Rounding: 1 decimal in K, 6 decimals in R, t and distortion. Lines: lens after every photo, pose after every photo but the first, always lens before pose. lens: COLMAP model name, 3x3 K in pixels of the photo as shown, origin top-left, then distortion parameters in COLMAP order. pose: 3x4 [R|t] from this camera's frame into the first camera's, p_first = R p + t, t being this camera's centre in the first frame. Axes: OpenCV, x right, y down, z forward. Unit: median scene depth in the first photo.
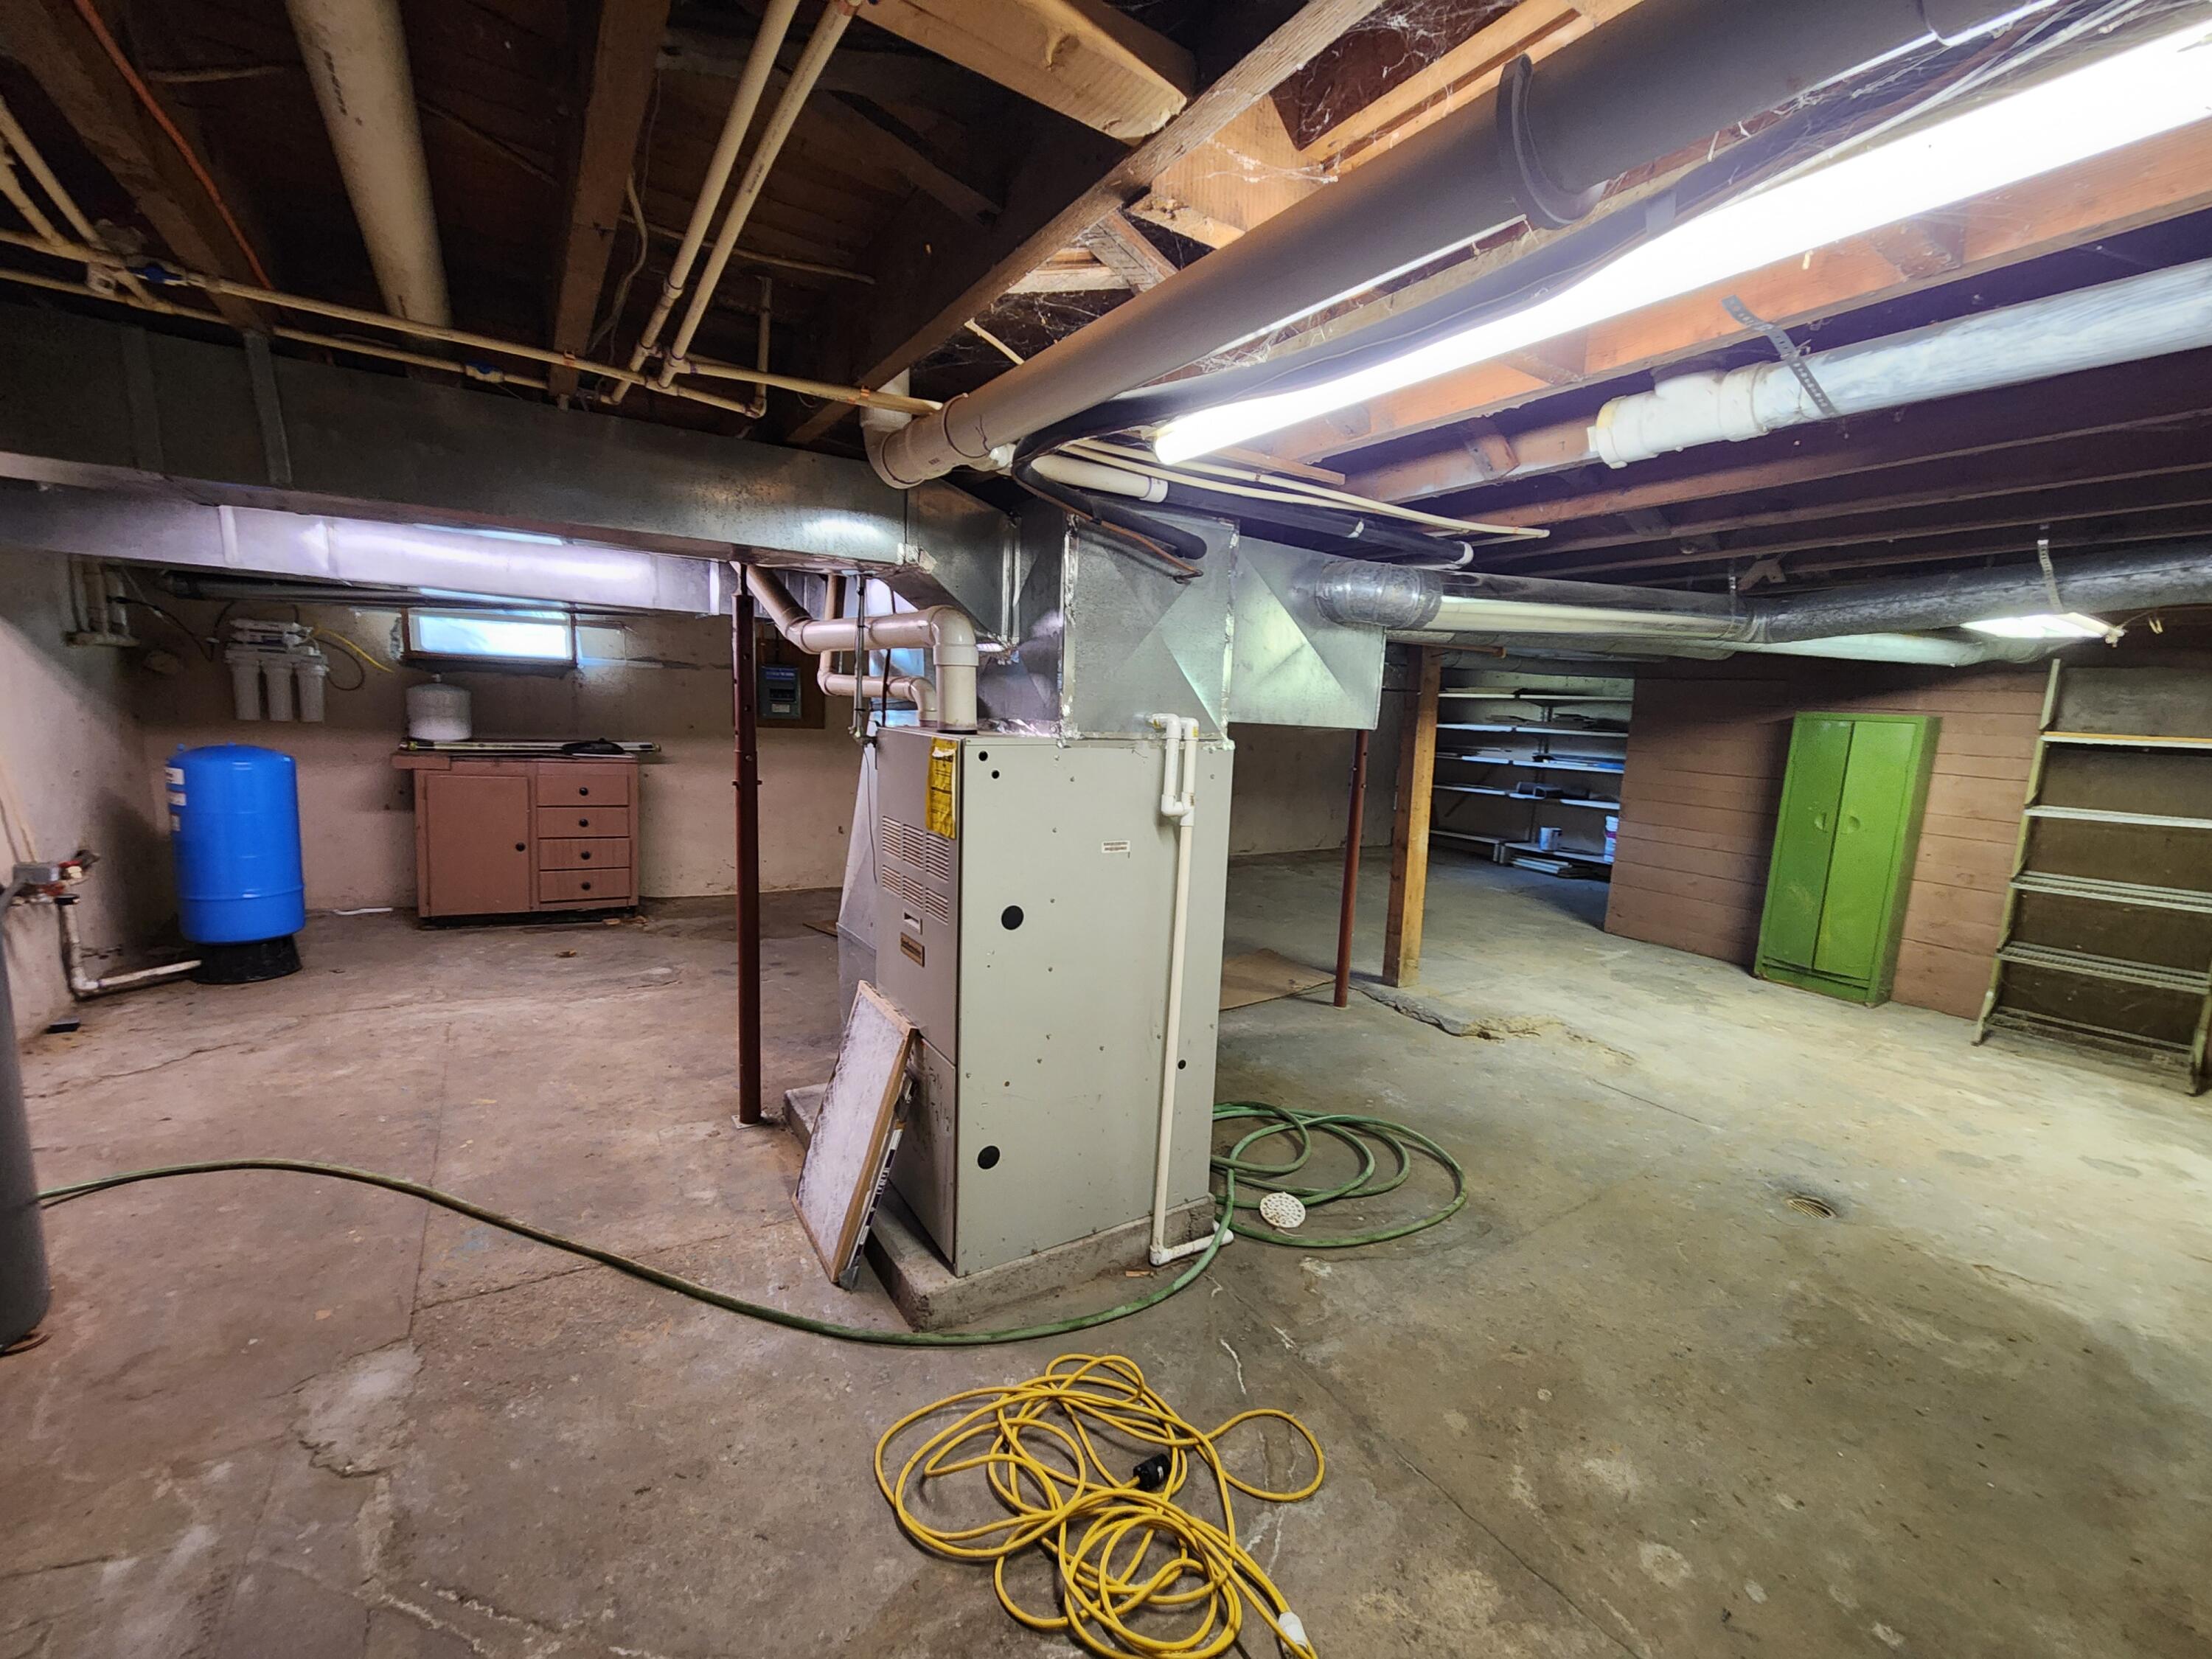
lens RADIAL K [[888.5, 0, 1106.0], [0, 888.5, 829.5], [0, 0, 1]] dist [0.018450, 0.000123]
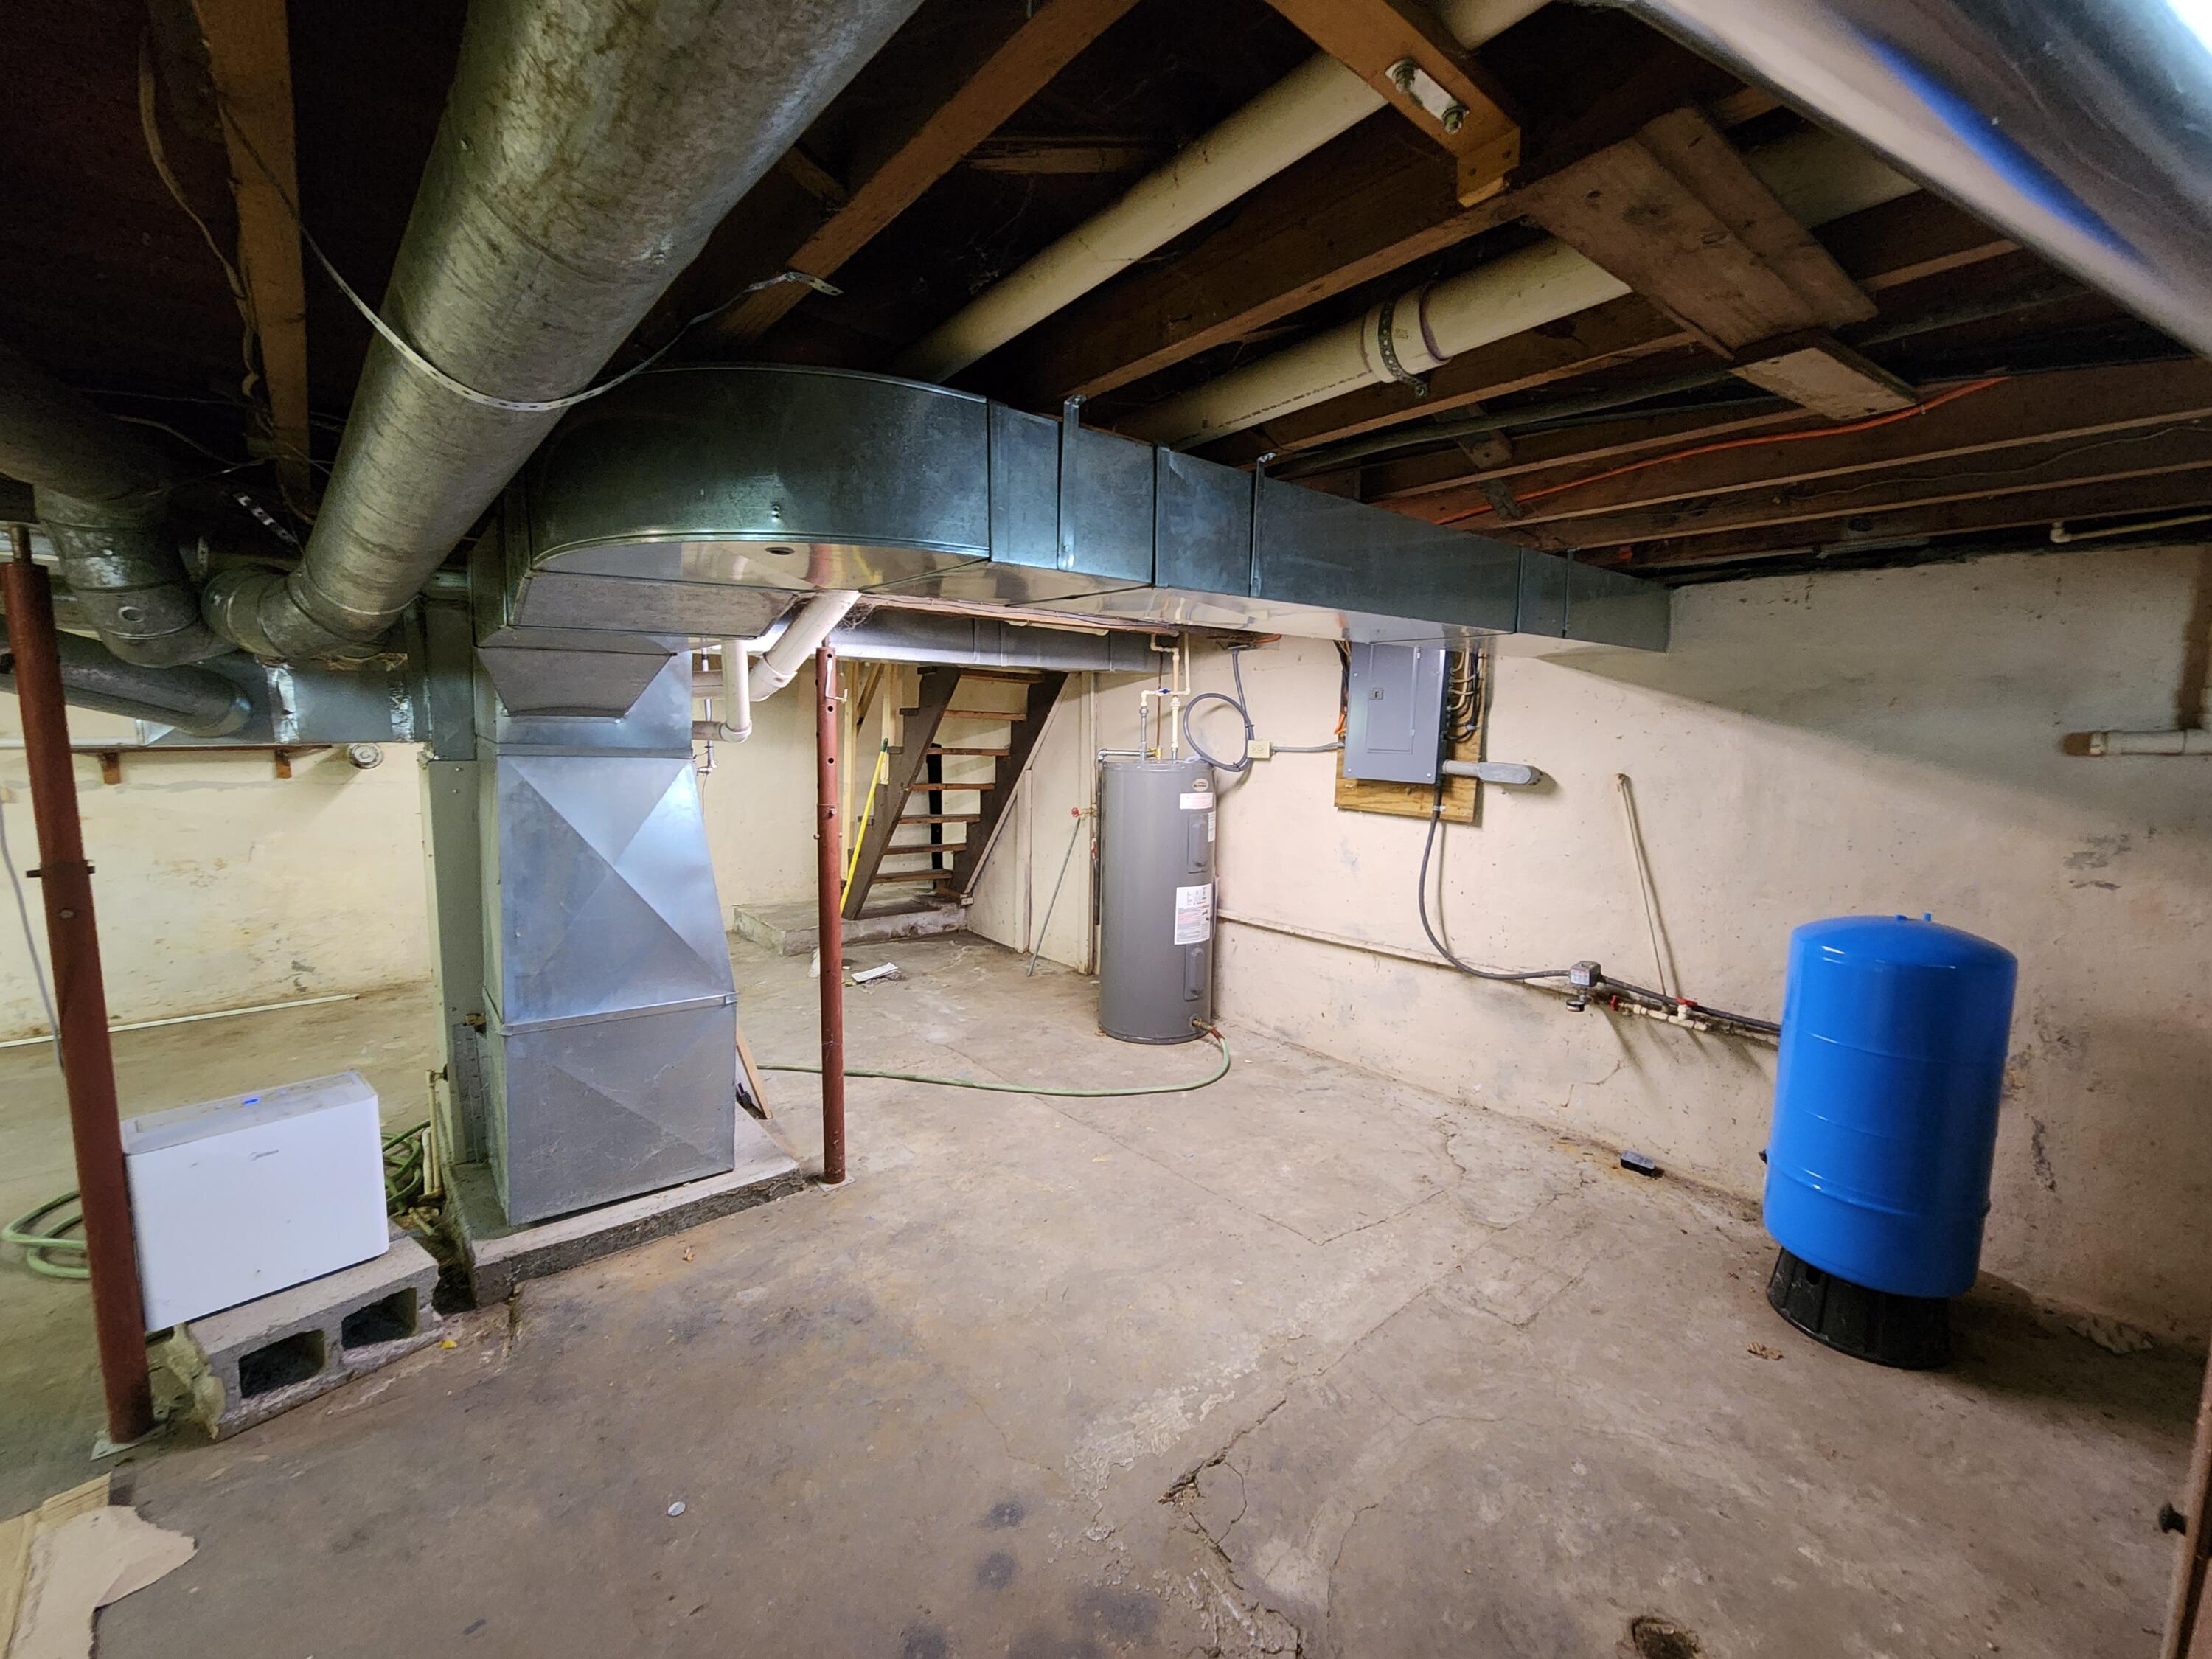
lens RADIAL K [[907.1, 0, 1110.8], [0, 907.1, 833.8], [0, 0, 1]] dist [-0.001571, -0.000187]
pose [[-0.991513, -0.041419, -0.123234, -0.484613], [-0.072617, 0.962685, 0.260700, -0.275616], [0.107838, 0.267436, -0.957522, 1.629481]]
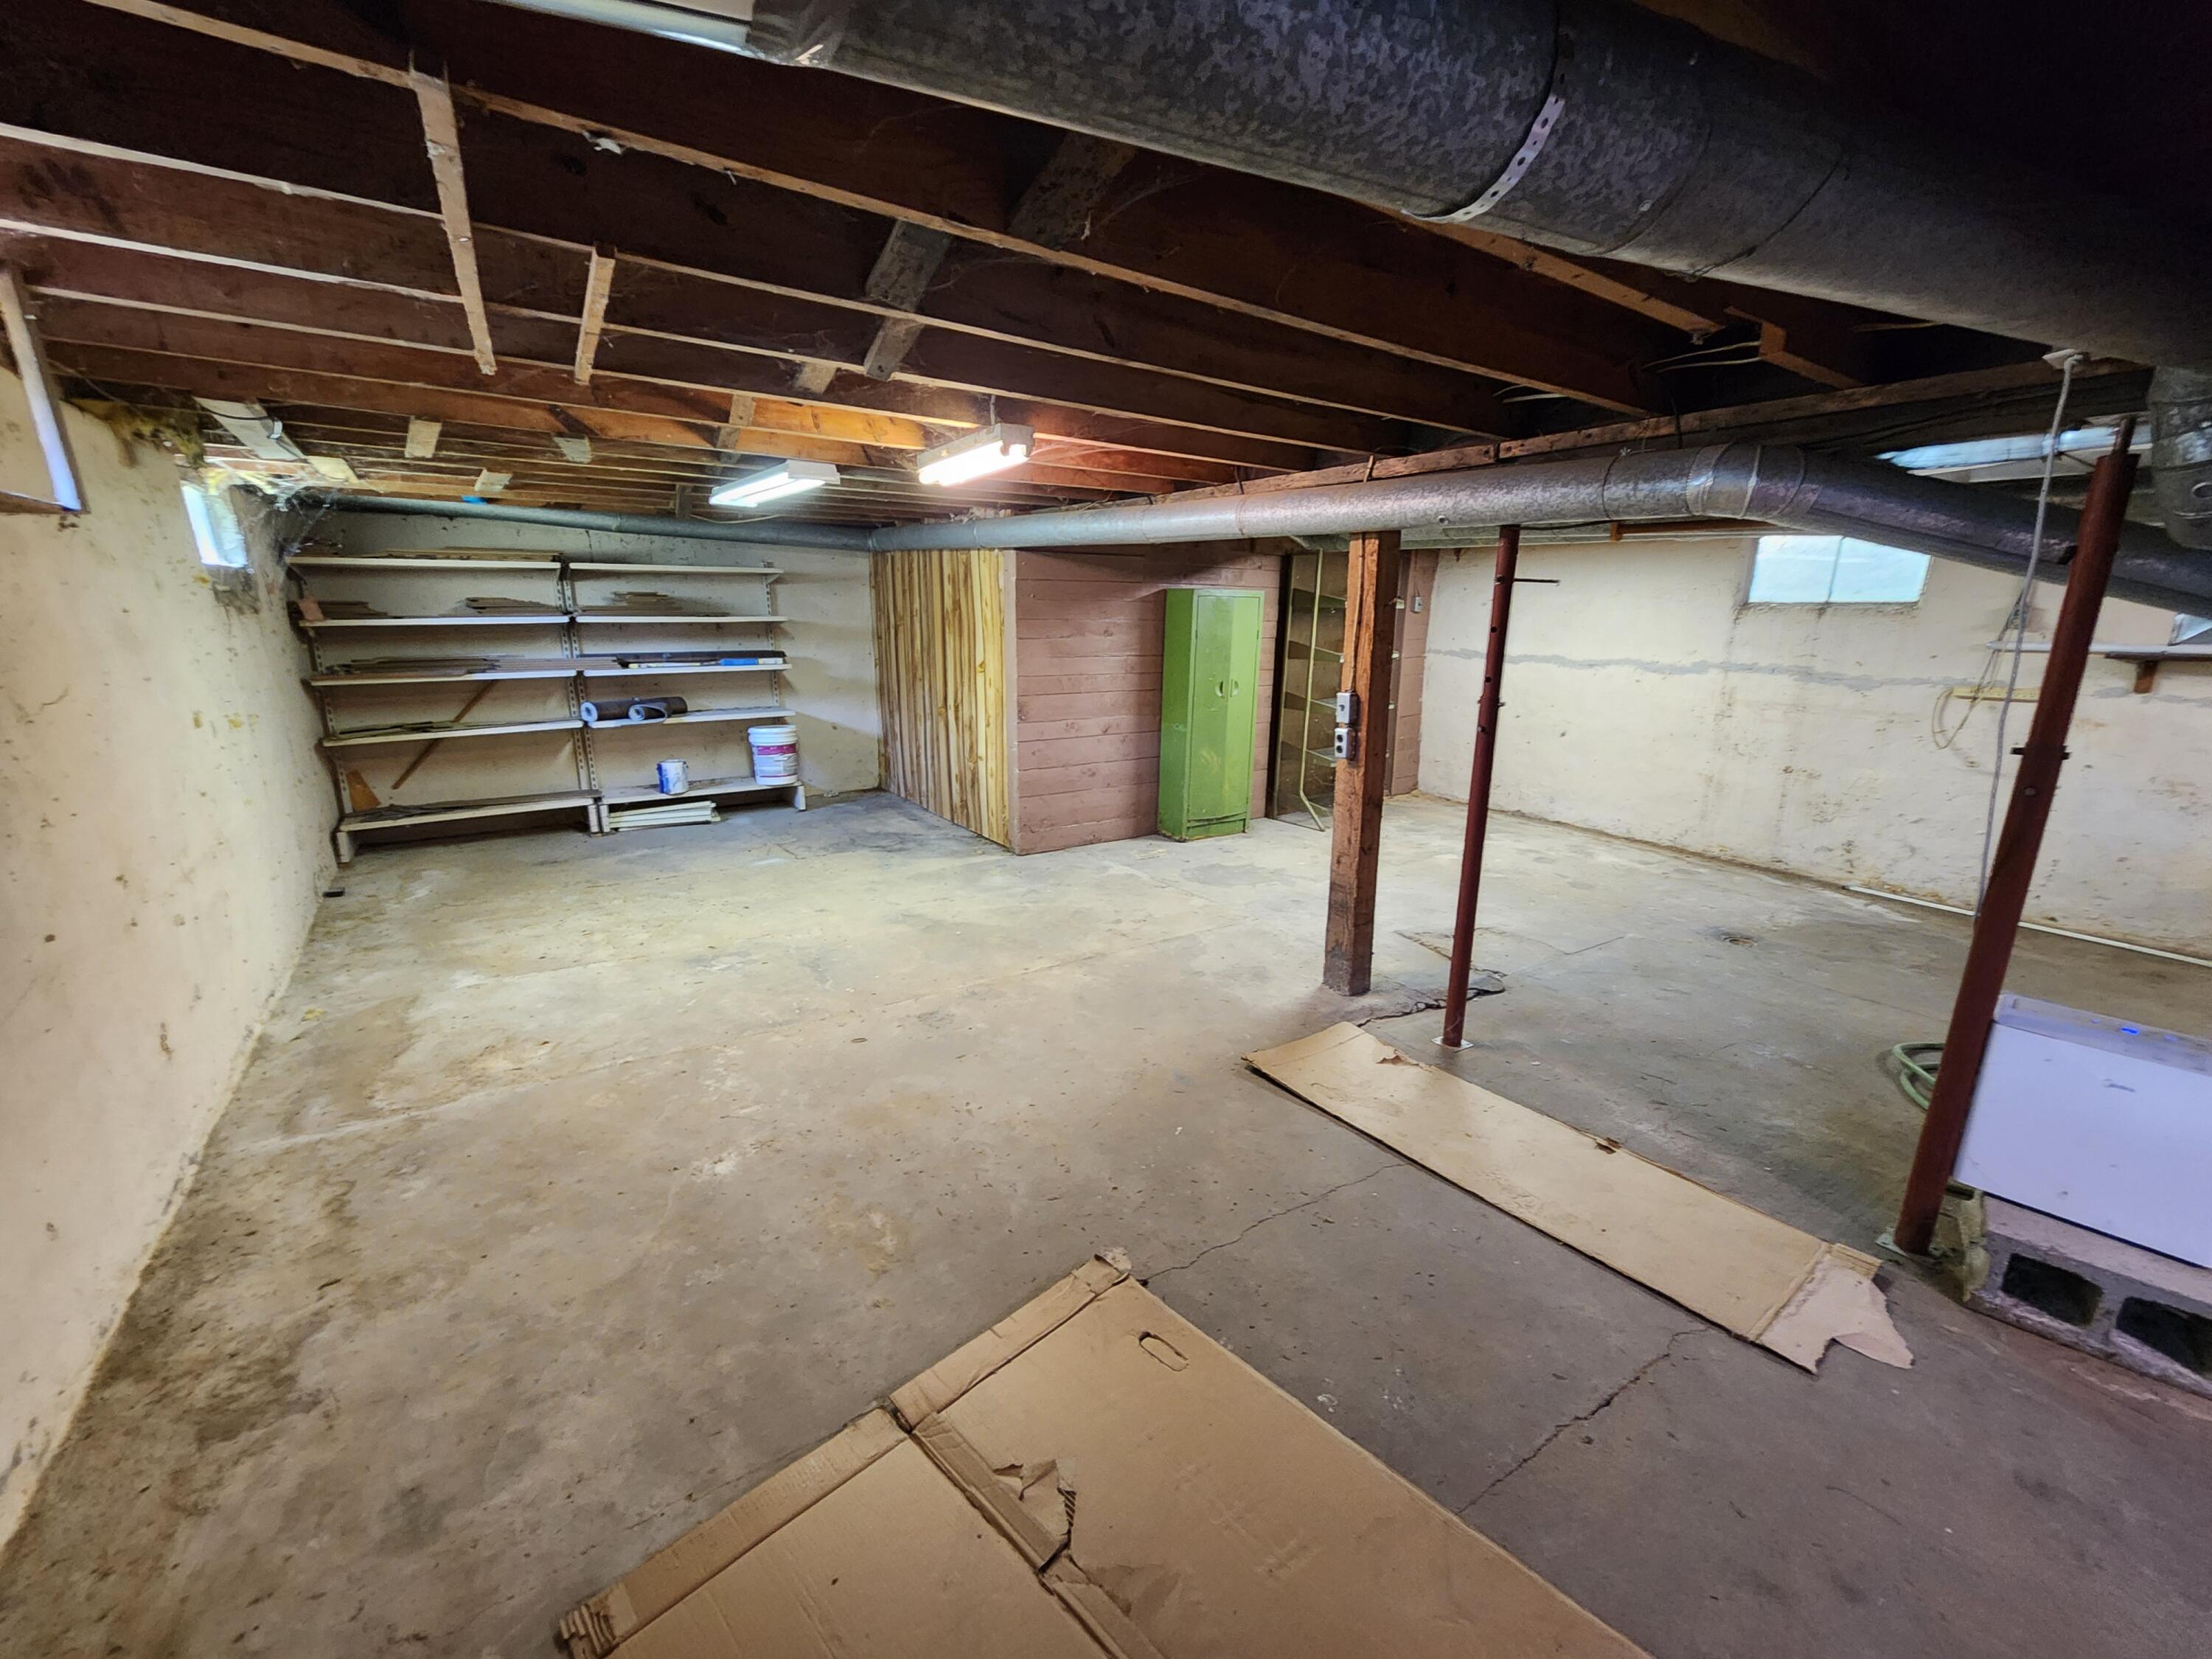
lens RADIAL K [[907.1, 0, 1110.8], [0, 907.1, 833.8], [0, 0, 1]] dist [-0.001571, -0.000187]
pose [[-0.005553, -0.290776, 0.956775, -0.497316], [0.132774, 0.948104, 0.288911, -0.269149], [-0.991131, 0.128640, 0.033343, 1.631889]]
